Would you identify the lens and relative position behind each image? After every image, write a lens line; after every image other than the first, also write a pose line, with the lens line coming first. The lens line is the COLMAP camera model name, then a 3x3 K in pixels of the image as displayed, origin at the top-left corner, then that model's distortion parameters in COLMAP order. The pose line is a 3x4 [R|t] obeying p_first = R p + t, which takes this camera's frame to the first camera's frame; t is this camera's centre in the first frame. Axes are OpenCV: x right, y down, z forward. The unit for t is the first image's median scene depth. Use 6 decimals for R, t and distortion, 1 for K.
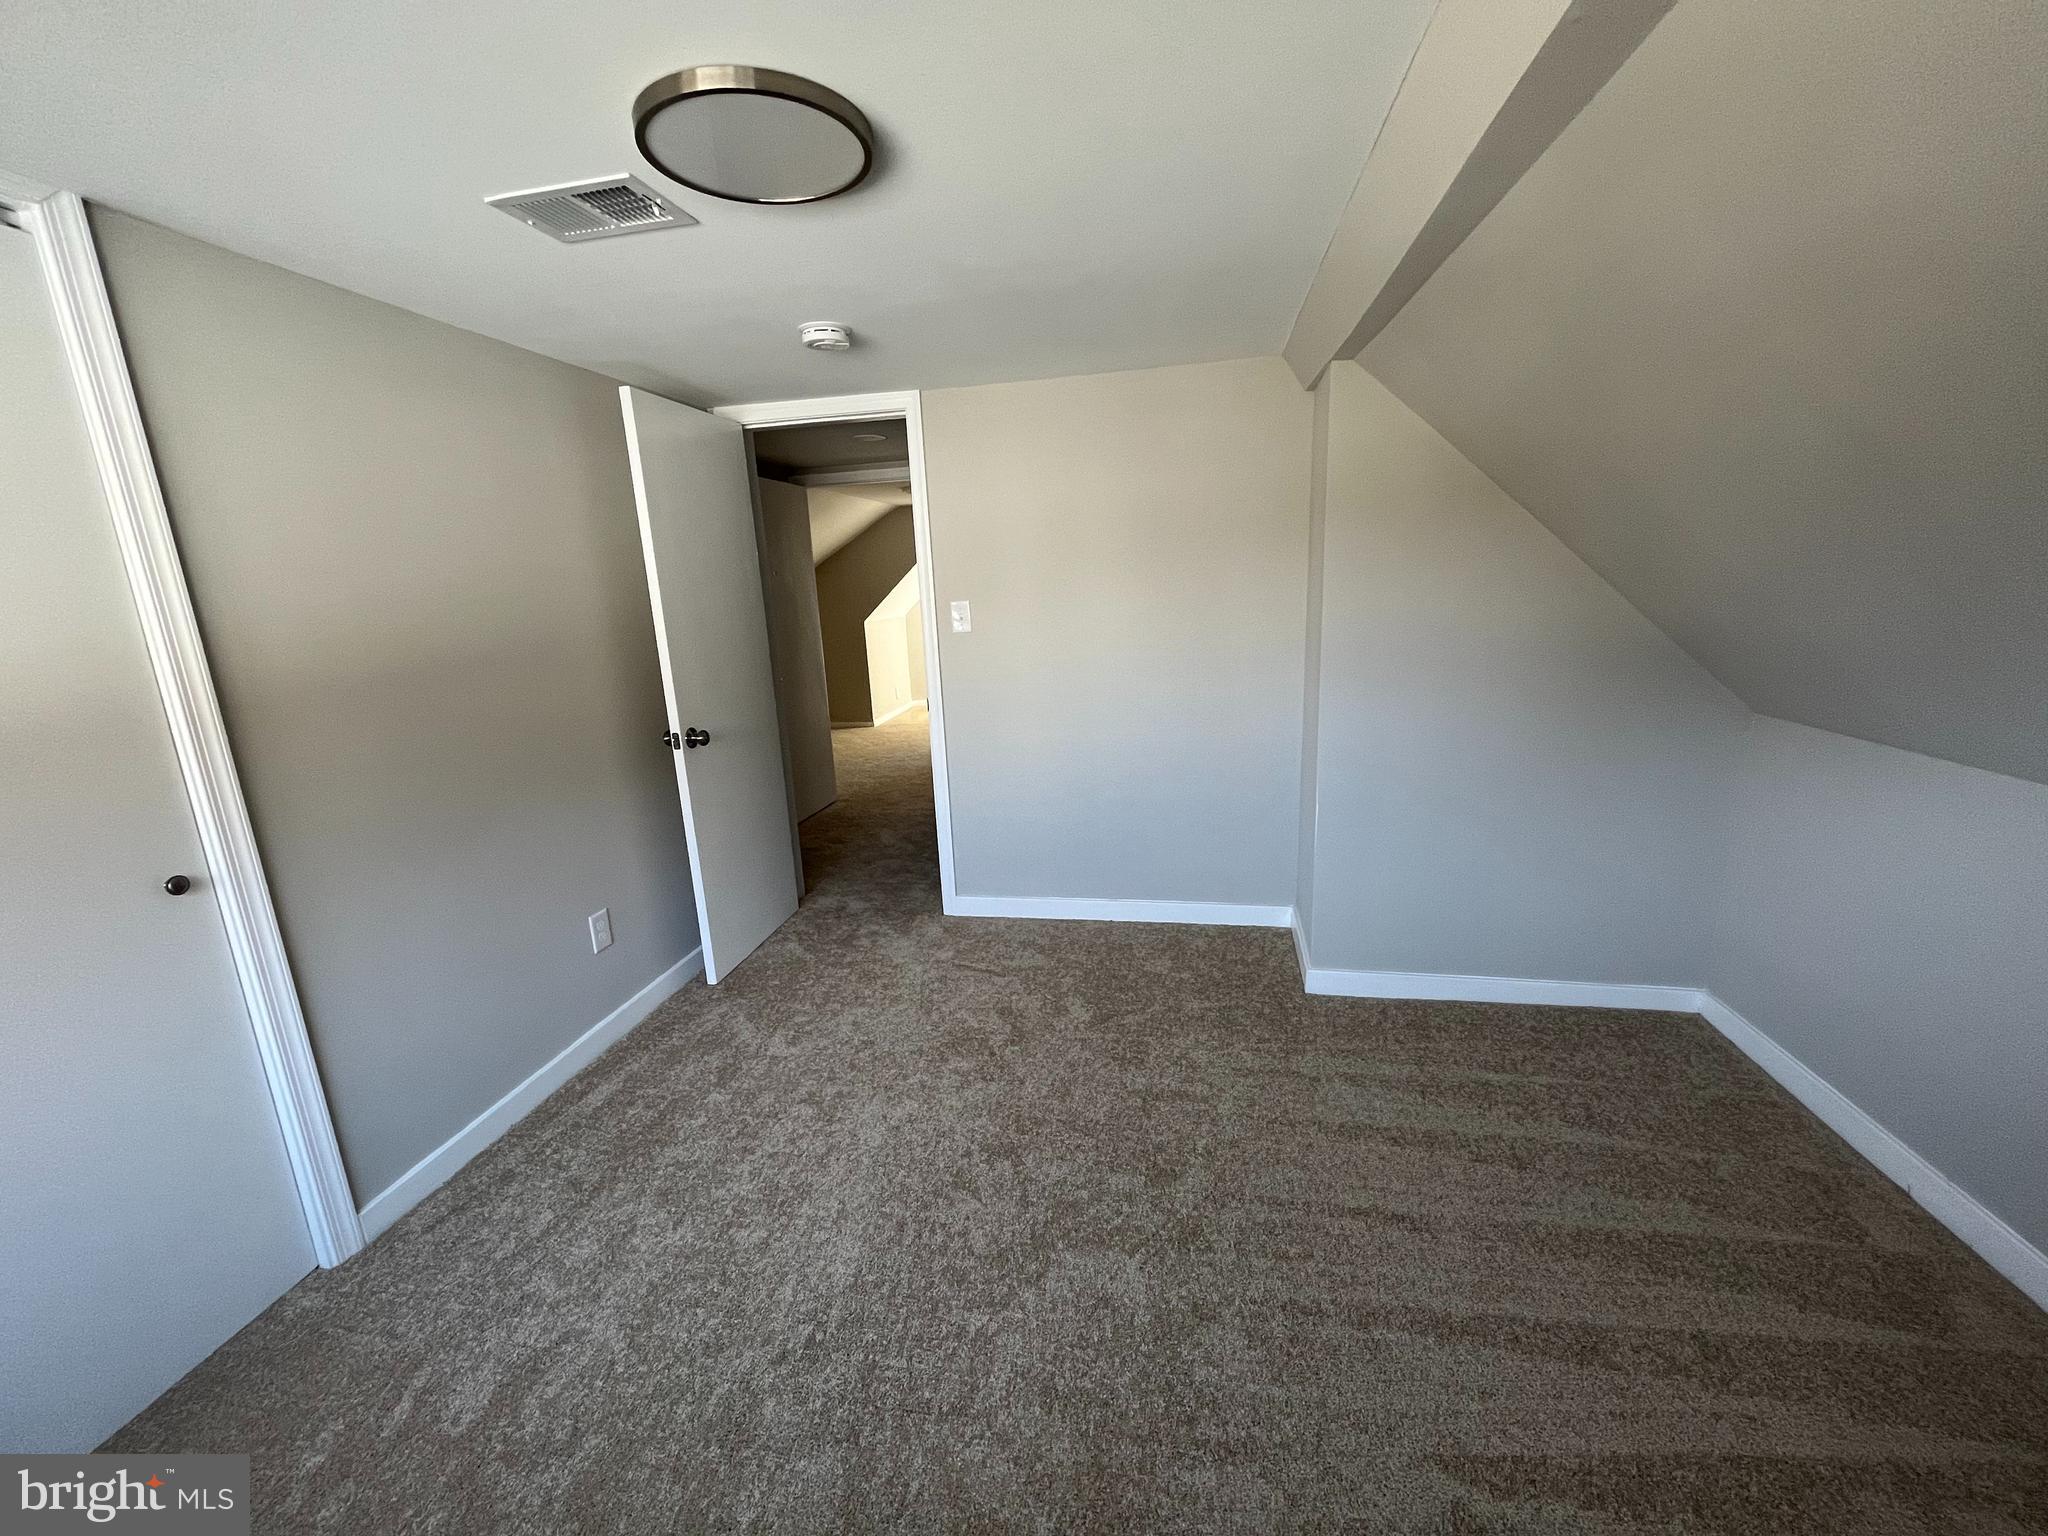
lens RADIAL K [[824.1, 0, 1023.6], [0, 824.1, 766.2], [0, 0, 1]] dist [-0.006633, 0.000758]
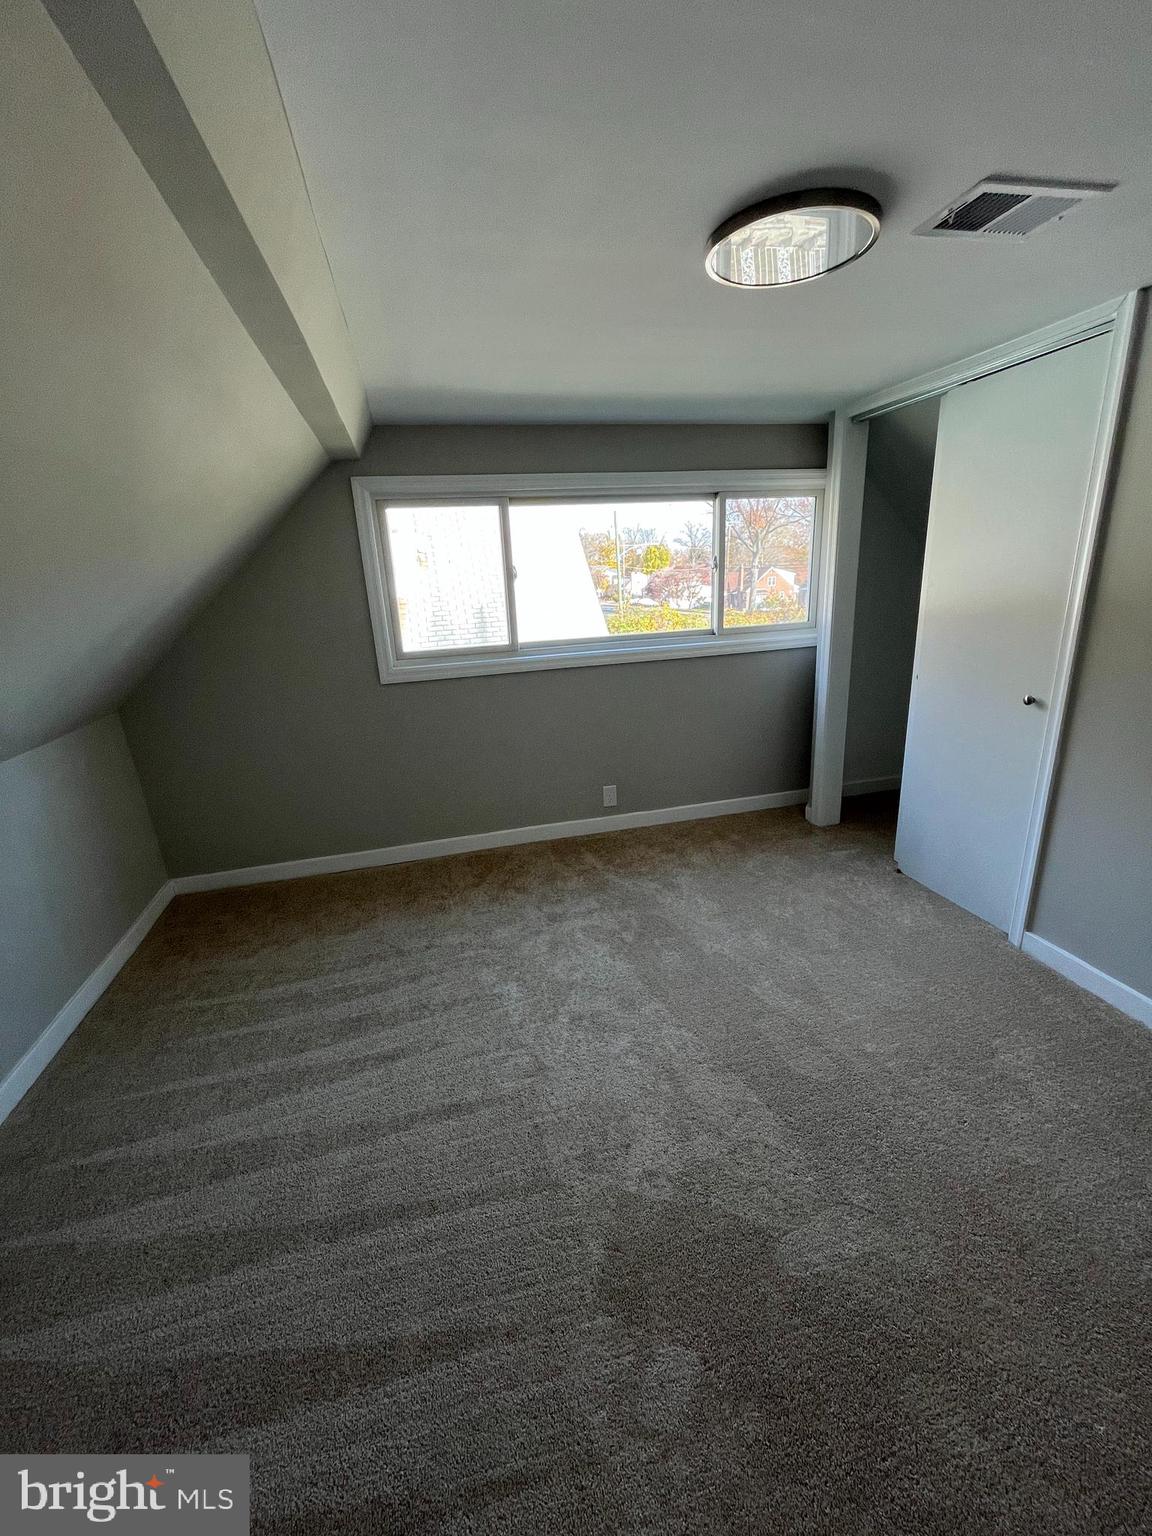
lens RADIAL K [[618.1, 0, 574.5], [0, 618.1, 761.8], [0, 0, 1]] dist [-0.006633, 0.000758]
pose [[-0.905204, 0.208773, -0.370162, 0.278538], [0.001856, 0.872950, 0.487807, -0.249227], [0.424974, 0.440878, -0.790585, 1.009267]]
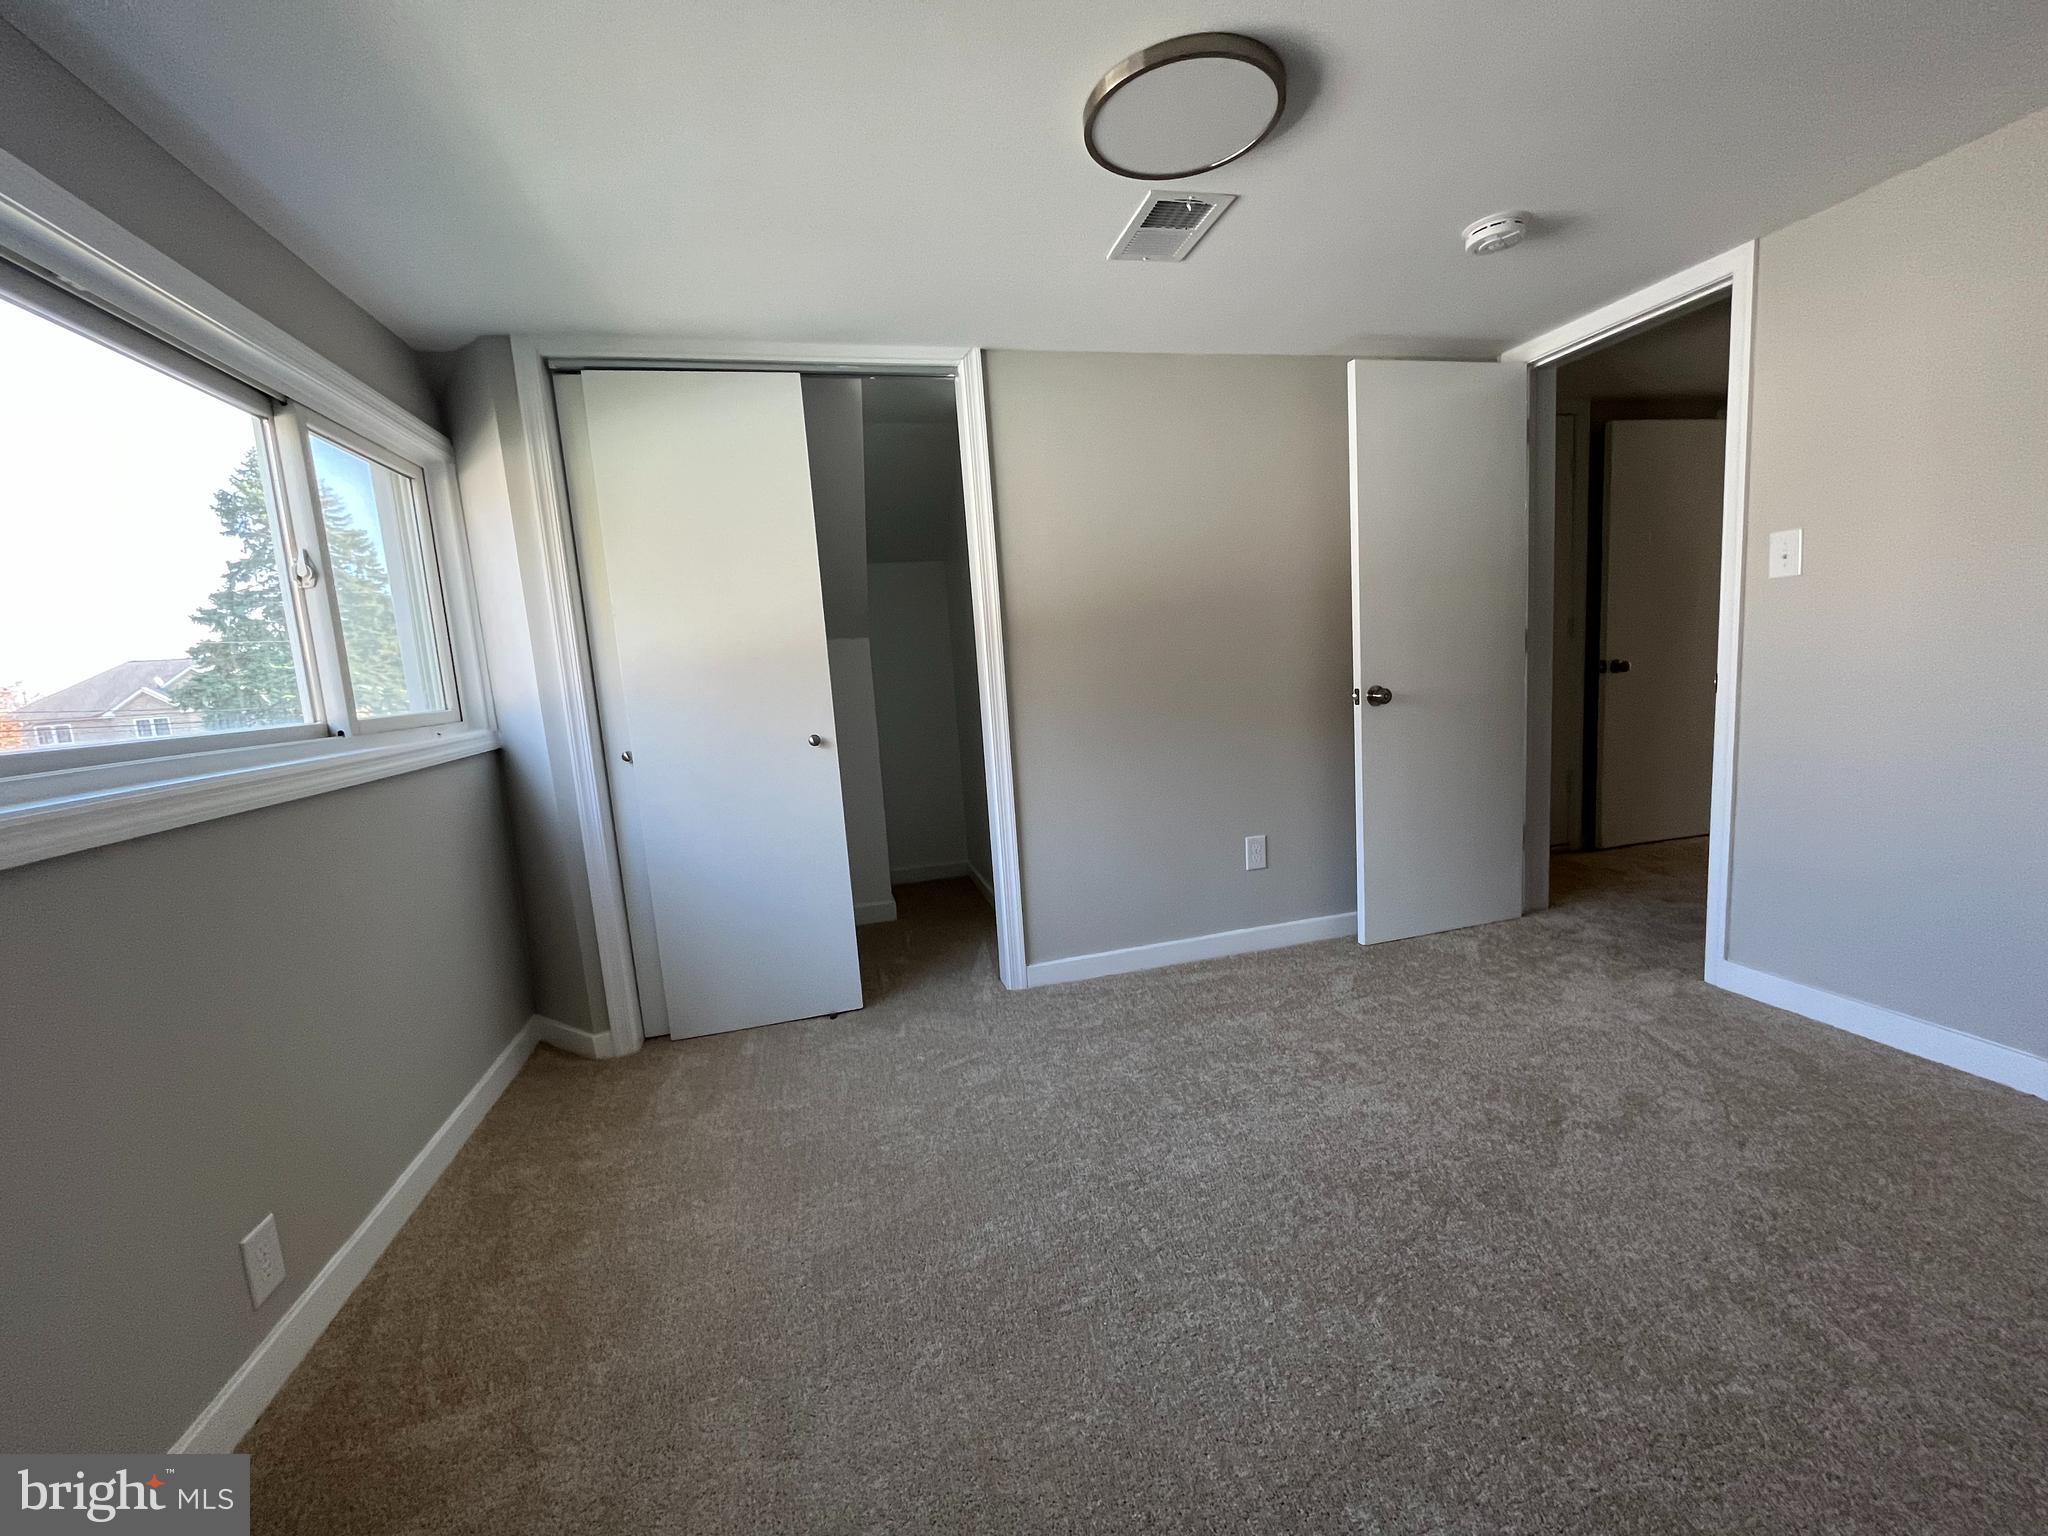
lens RADIAL K [[824.1, 0, 1016.0], [0, 824.1, 767.7], [0, 0, 1]] dist [-0.006633, 0.000758]
pose [[0.418672, 0.135313, -0.898000, 0.360193], [-0.149645, 0.985599, 0.078744, 0.042347], [0.895723, 0.101413, 0.432891, 0.191039]]
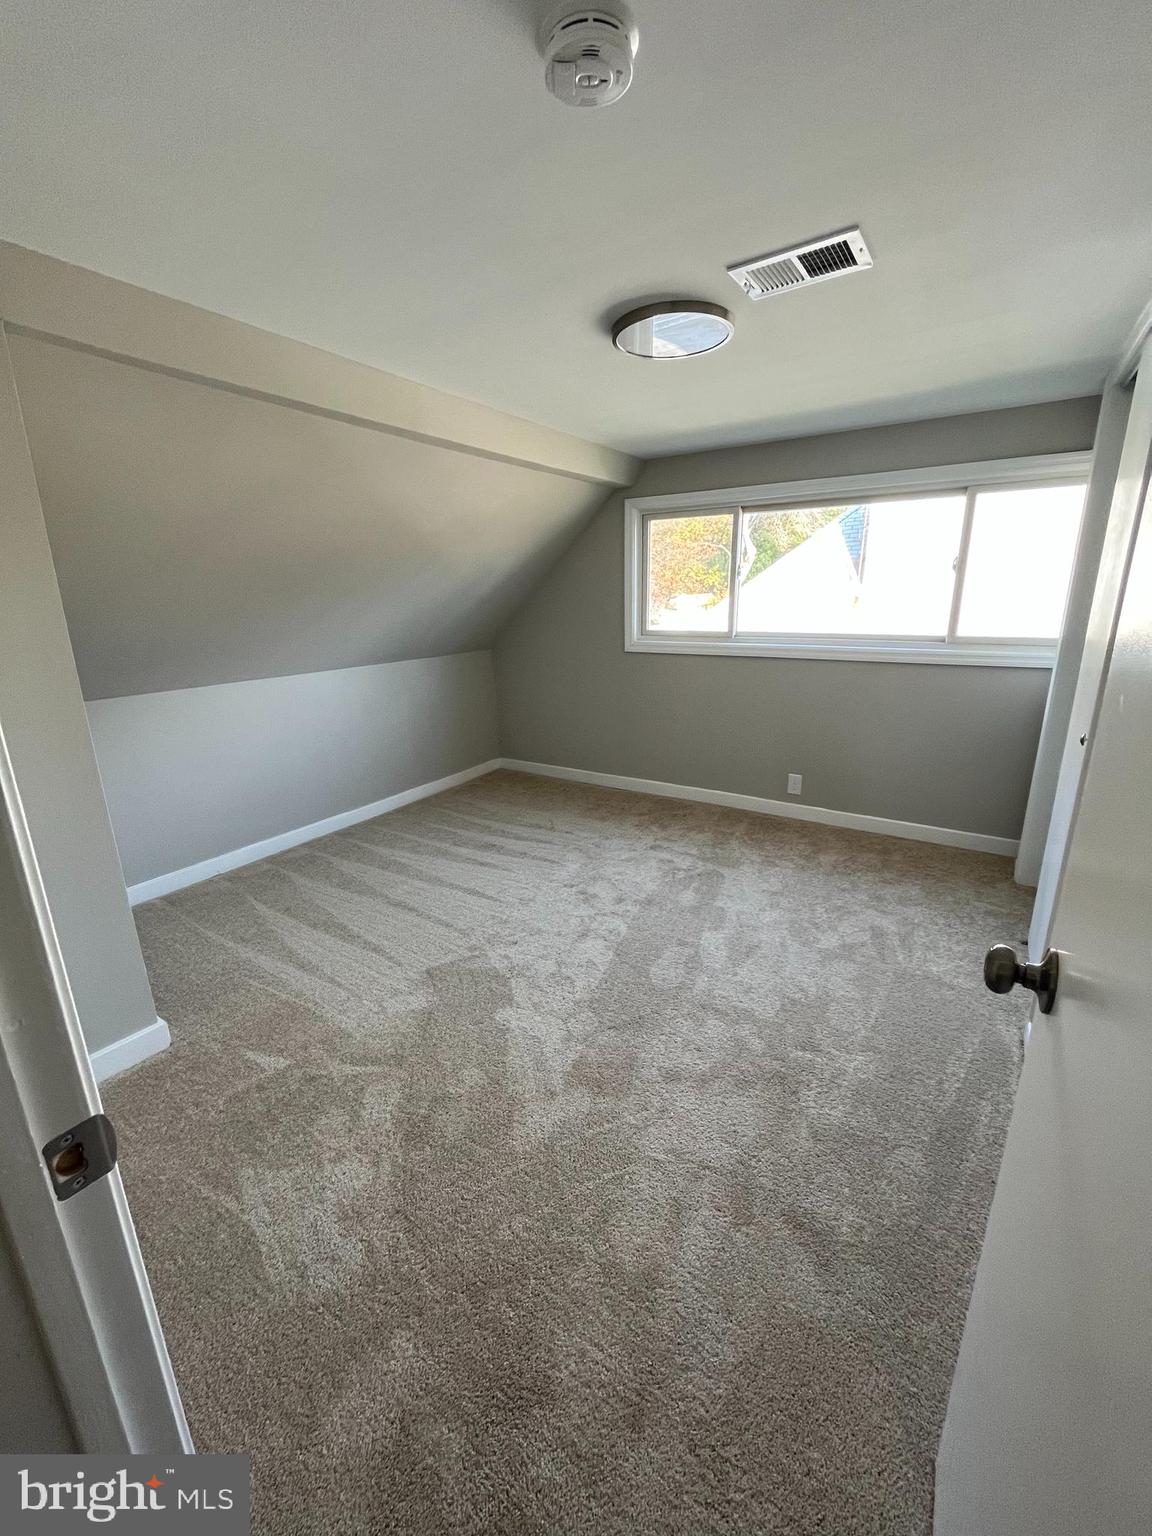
lens RADIAL K [[618.1, 0, 573.8], [0, 618.1, 764.7], [0, 0, 1]] dist [-0.006633, 0.000758]
pose [[-0.923268, -0.039686, 0.382100, -0.339419], [0.144165, 0.886159, 0.440386, -0.265054], [-0.356078, 0.461680, -0.812441, 1.320676]]
